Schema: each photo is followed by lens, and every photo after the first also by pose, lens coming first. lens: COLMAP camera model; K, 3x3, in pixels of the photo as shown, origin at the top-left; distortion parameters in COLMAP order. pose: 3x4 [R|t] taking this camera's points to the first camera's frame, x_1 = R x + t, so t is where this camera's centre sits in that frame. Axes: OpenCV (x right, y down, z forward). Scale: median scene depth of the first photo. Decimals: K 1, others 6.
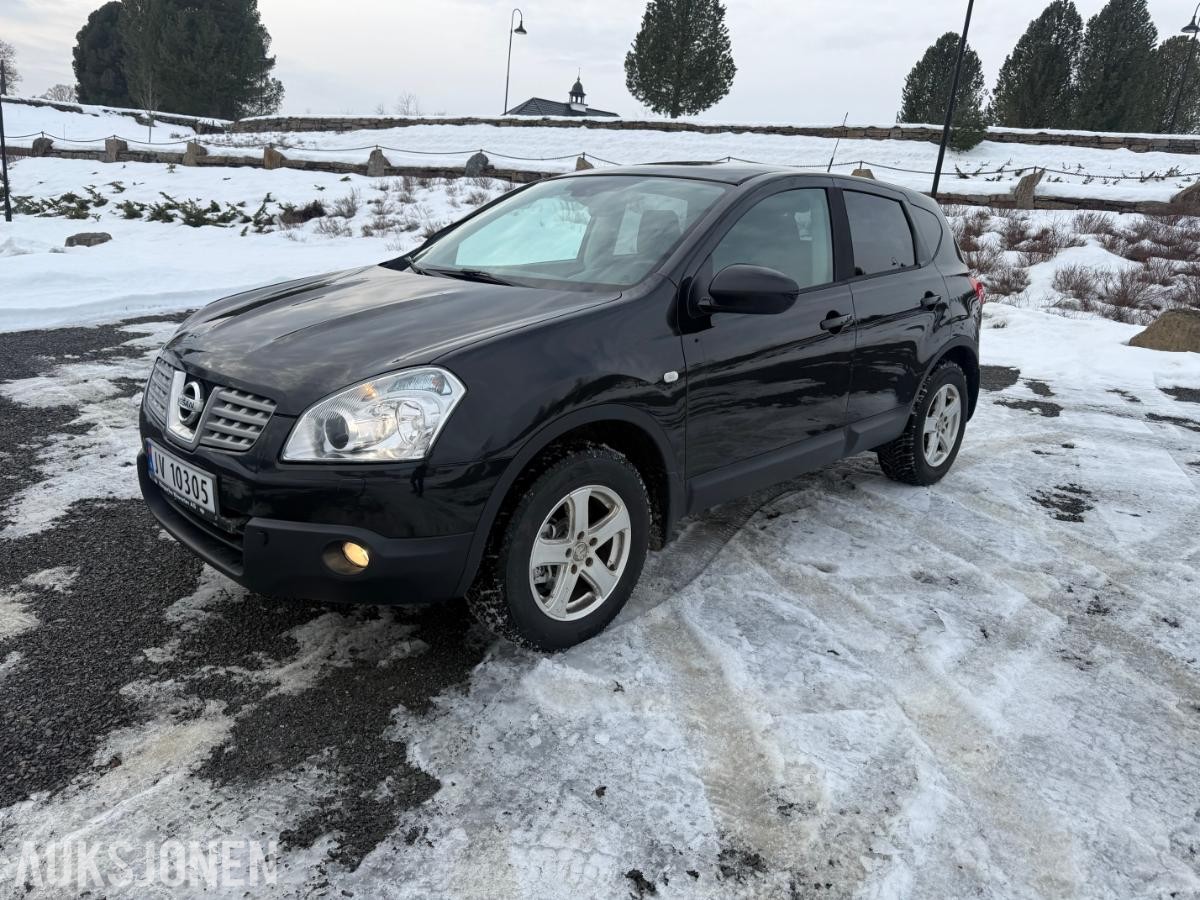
lens RADIAL K [[850.1, 0, 607.1], [0, 850.1, 444.4], [0, 0, 1]] dist [0.028837, -0.033895]
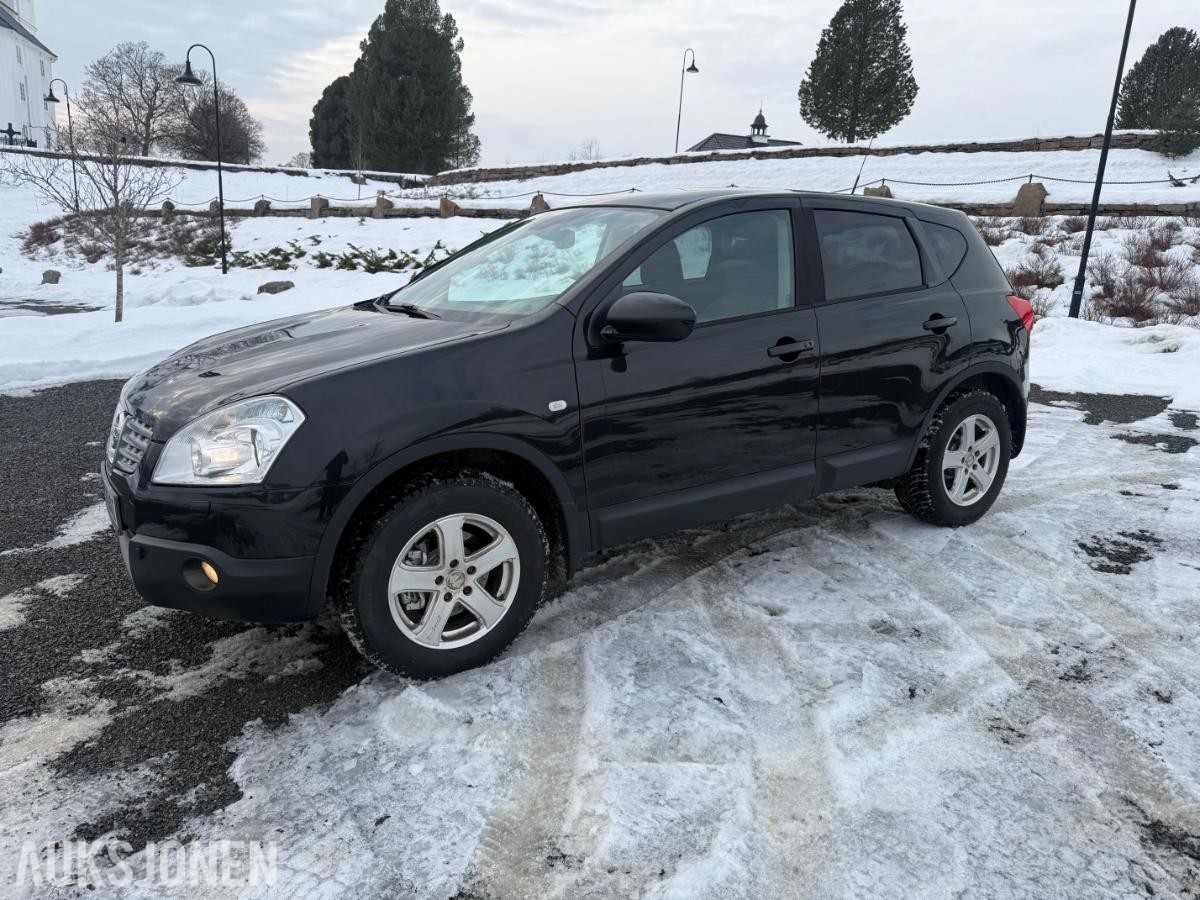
lens RADIAL K [[850.1, 0, 592.1], [0, 850.1, 440.5], [0, 0, 1]] dist [0.028837, -0.033895]
pose [[0.973766, 0.007324, -0.227432, 0.226842], [-0.016915, 0.999047, -0.040248, -0.000282], [0.226920, 0.043040, 0.972962, 0.032241]]
